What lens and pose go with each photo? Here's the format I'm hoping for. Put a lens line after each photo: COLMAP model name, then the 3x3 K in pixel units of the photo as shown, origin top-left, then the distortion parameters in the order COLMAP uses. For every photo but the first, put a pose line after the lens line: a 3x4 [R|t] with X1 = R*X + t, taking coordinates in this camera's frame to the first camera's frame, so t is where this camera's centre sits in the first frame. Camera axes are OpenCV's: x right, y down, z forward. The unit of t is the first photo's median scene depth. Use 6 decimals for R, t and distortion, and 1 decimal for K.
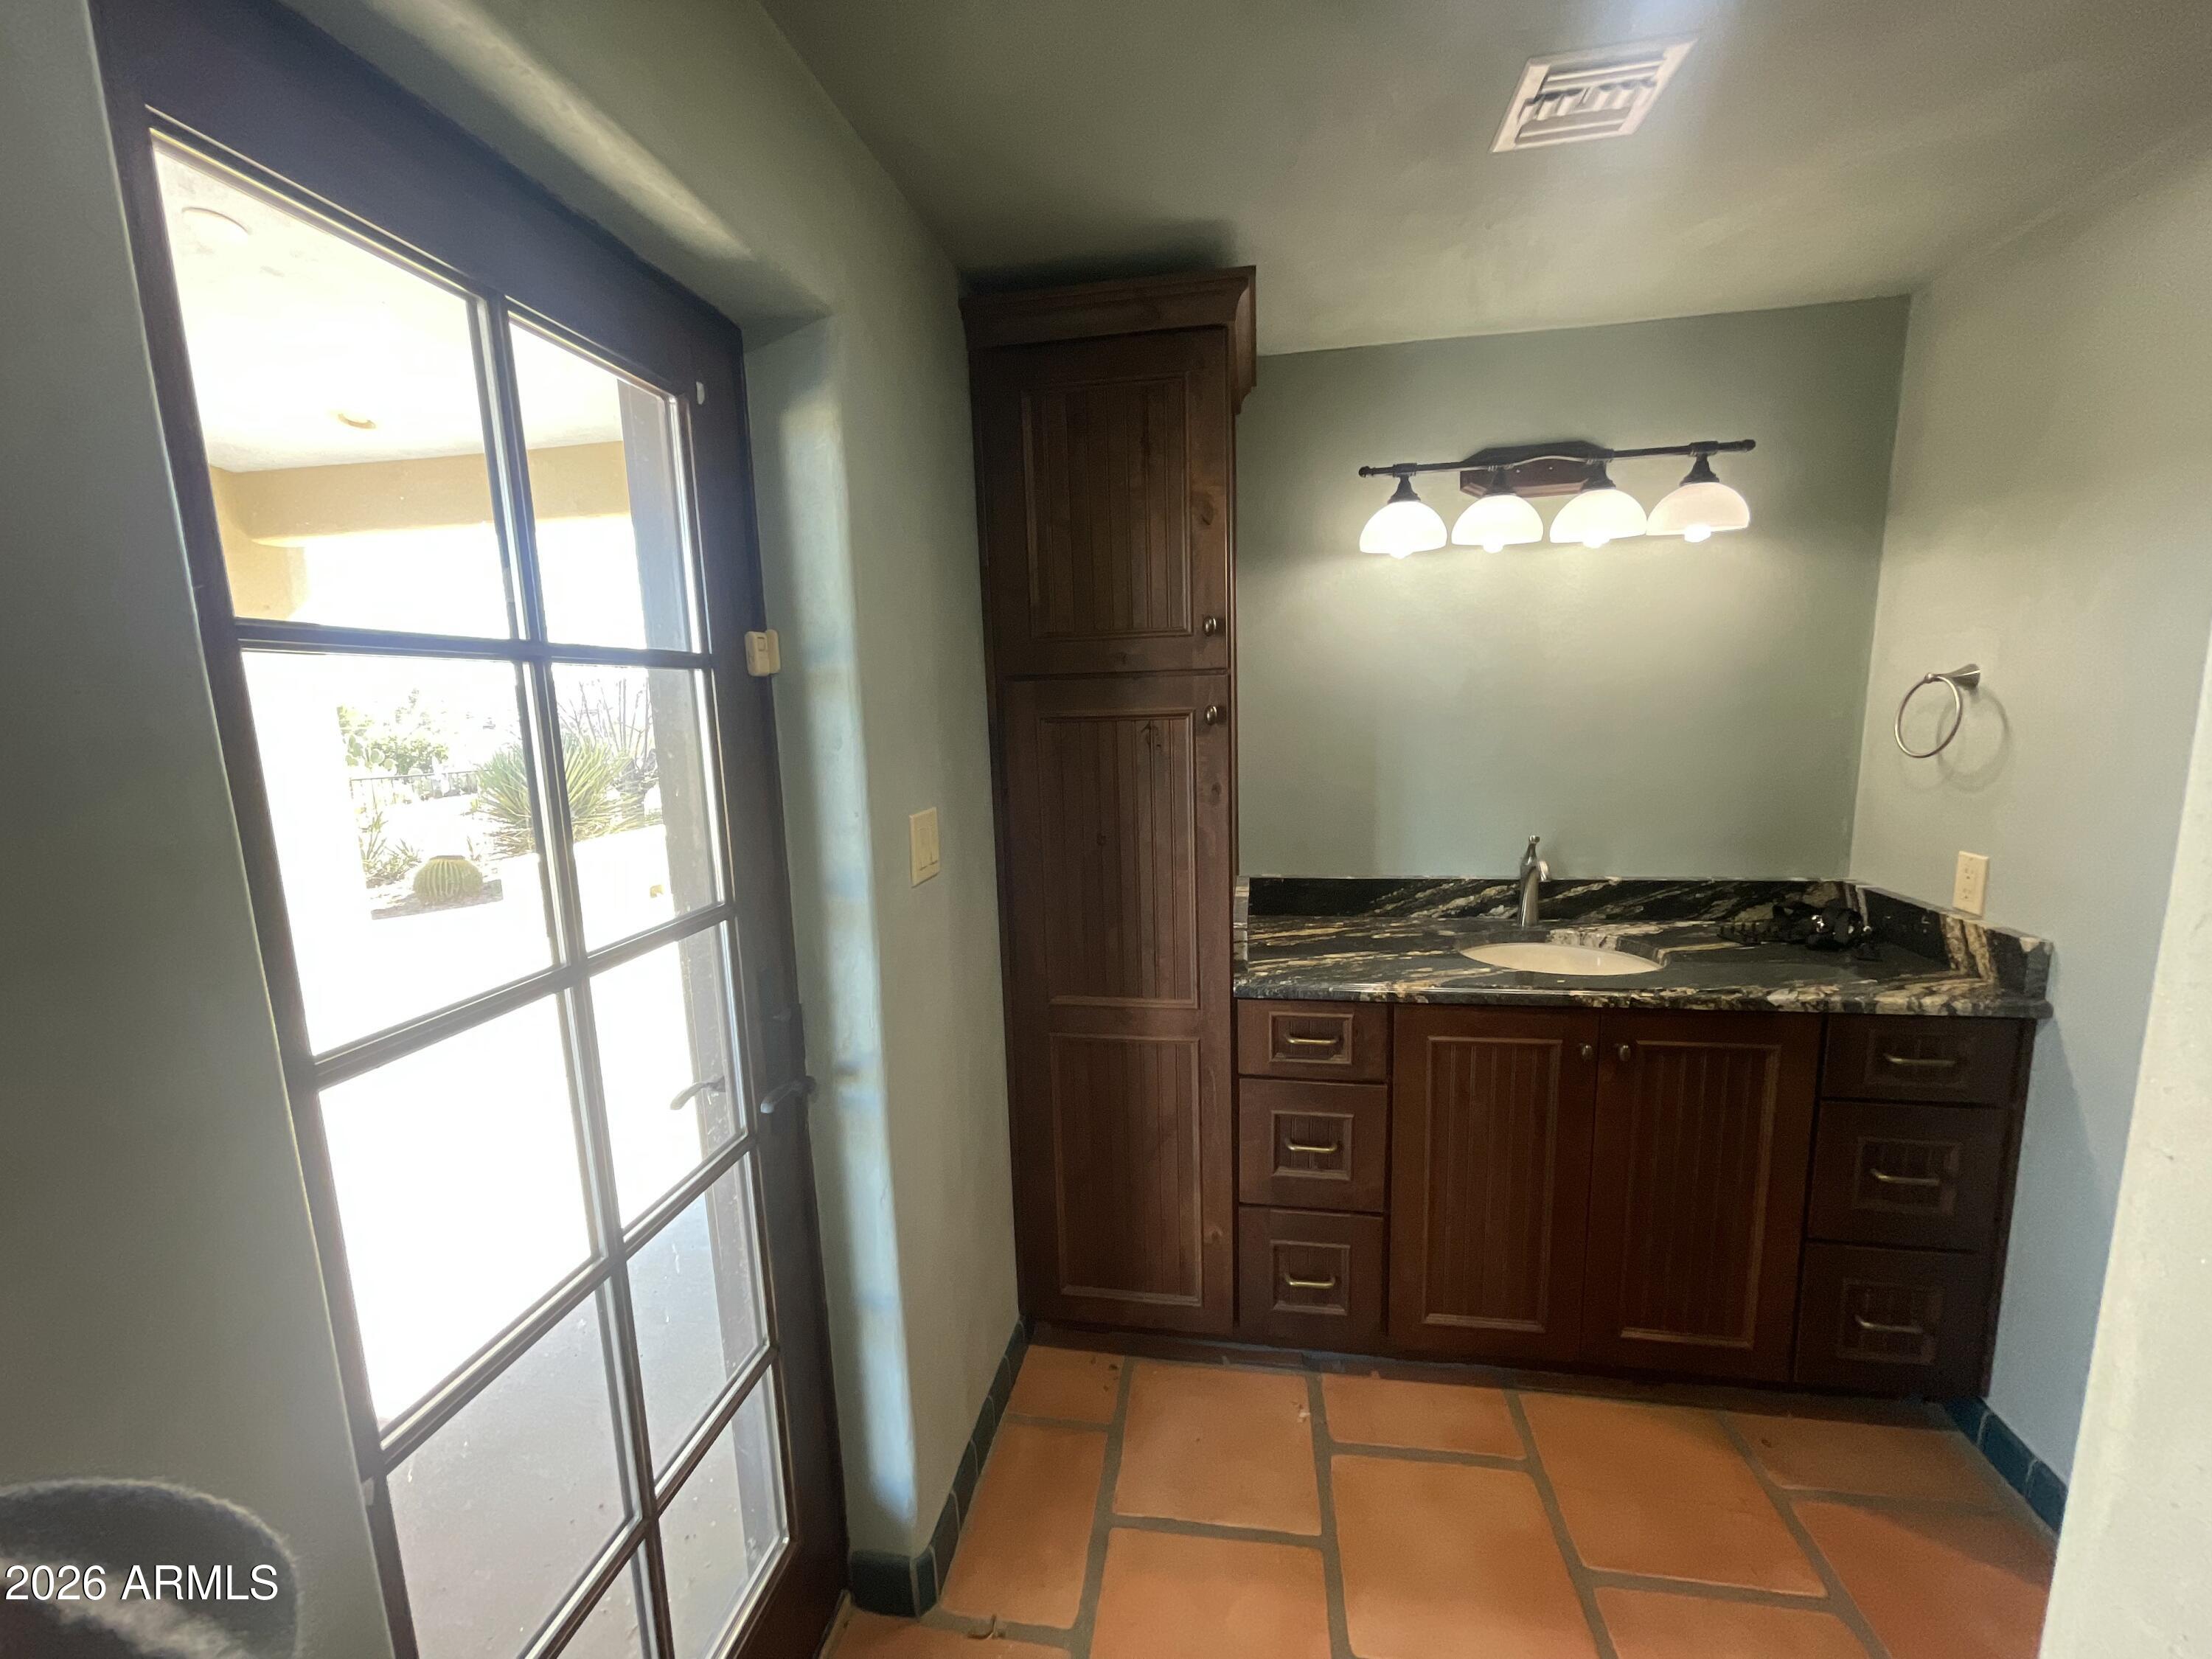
lens RADIAL K [[894.7, 0, 1111.2], [0, 894.7, 835.3], [0, 0, 1]] dist [-0.004358, 0.000021]
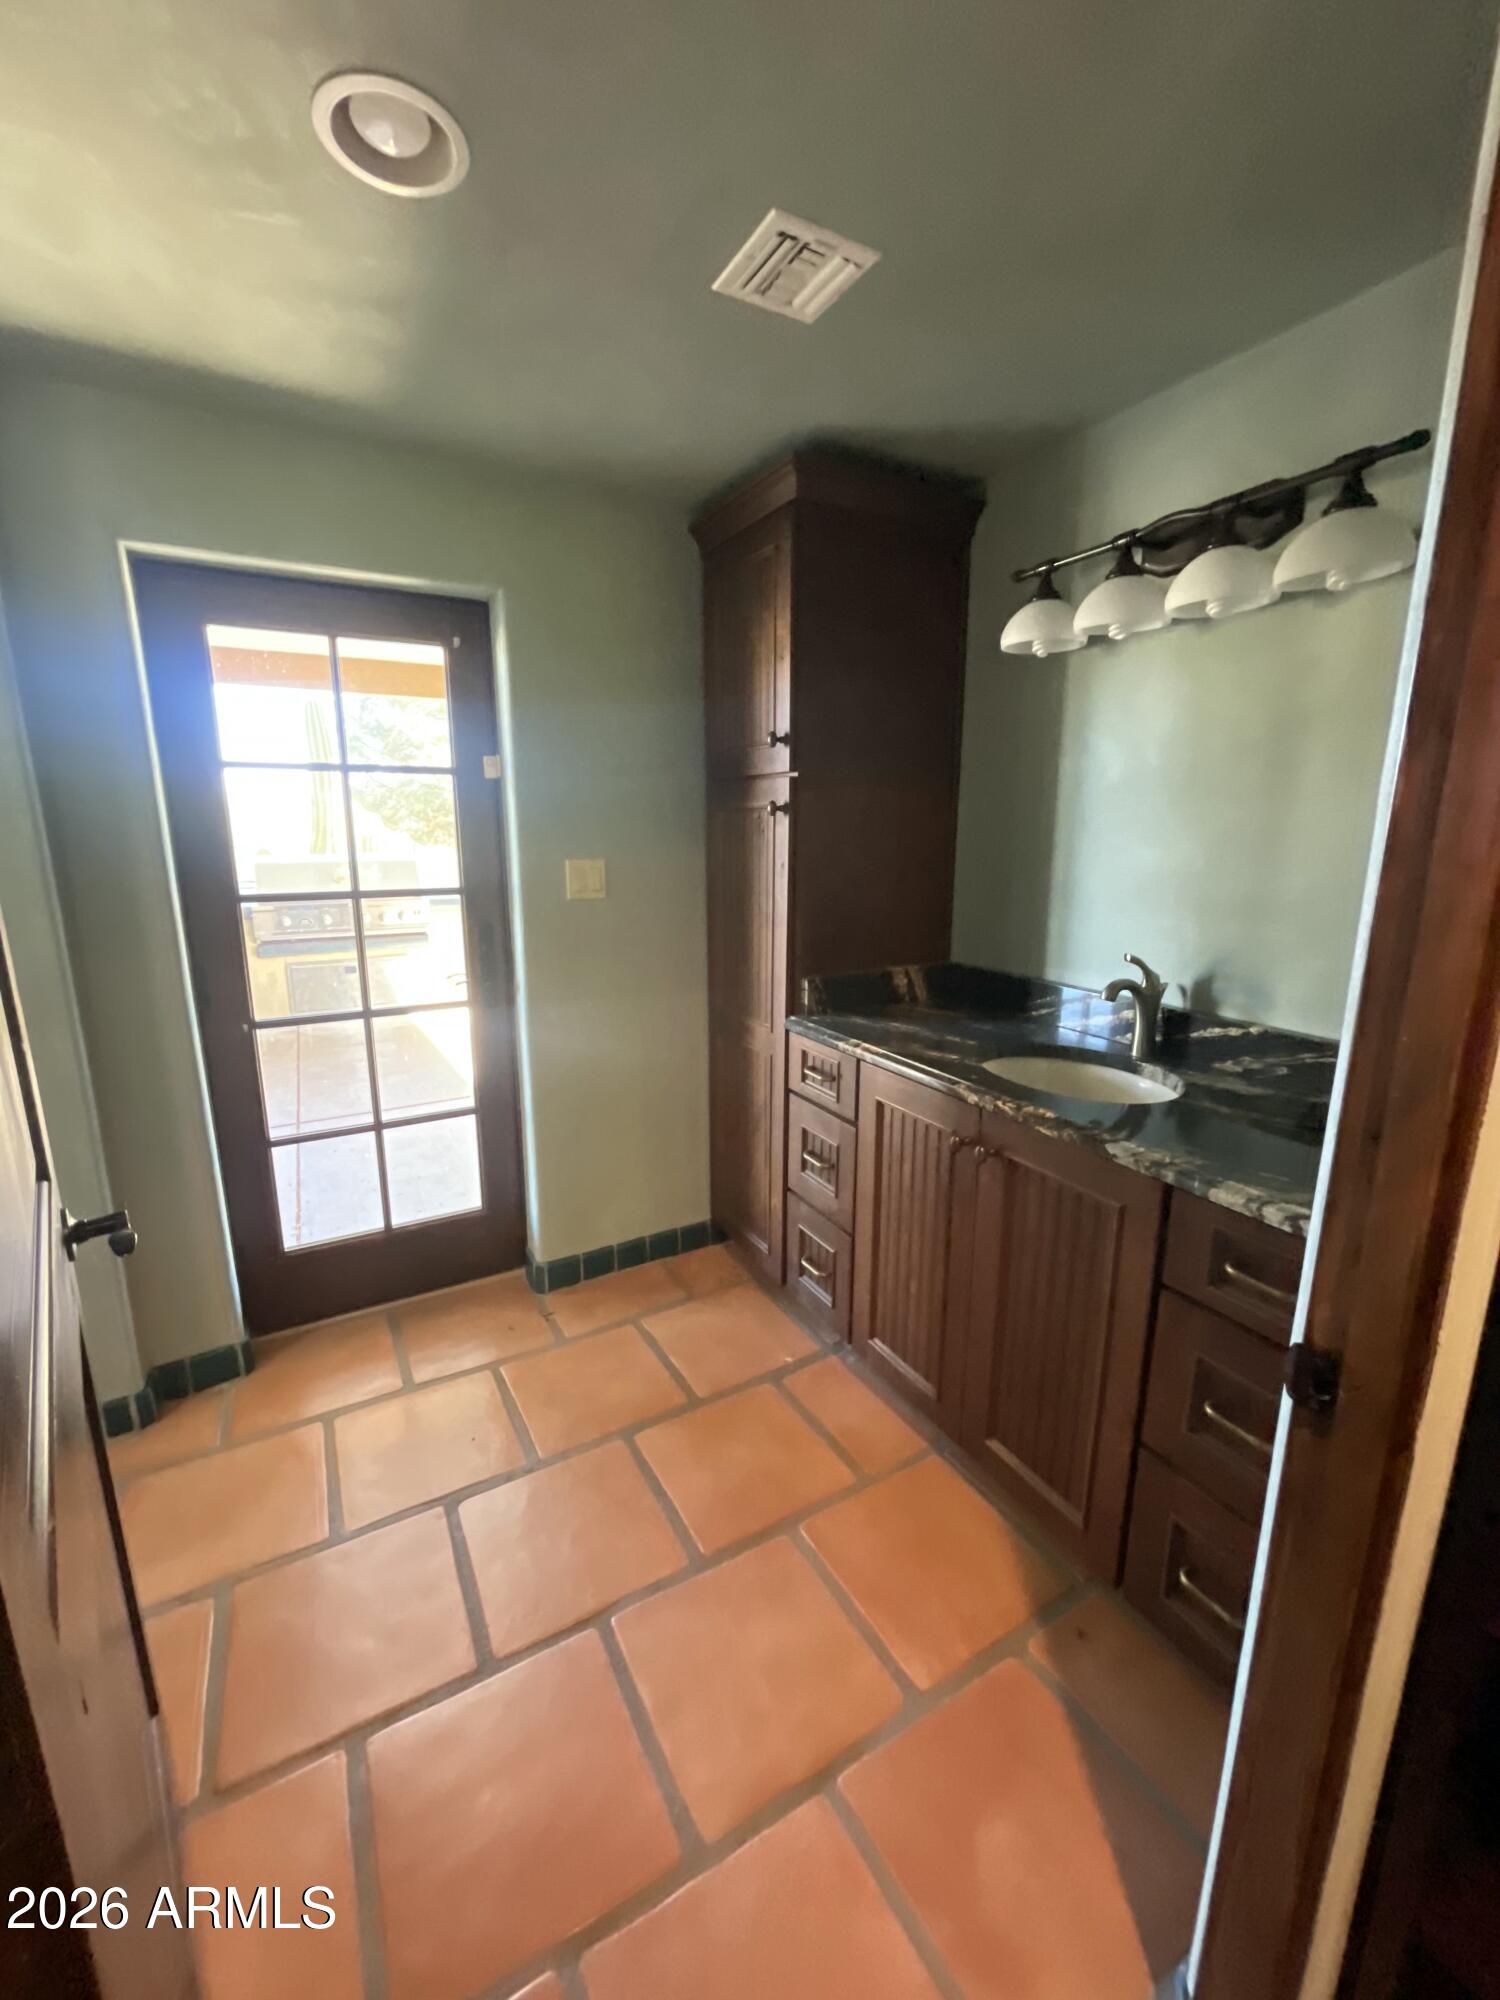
lens RADIAL K [[808.9, 0, 764.1], [0, 808.9, 999.4], [0, 0, 1]] dist [-0.004358, 0.000021]
pose [[0.631468, 0.191606, -0.751356, 0.995032], [-0.140310, 0.981228, 0.132306, -0.012332], [0.762602, 0.021876, 0.646498, 0.209801]]
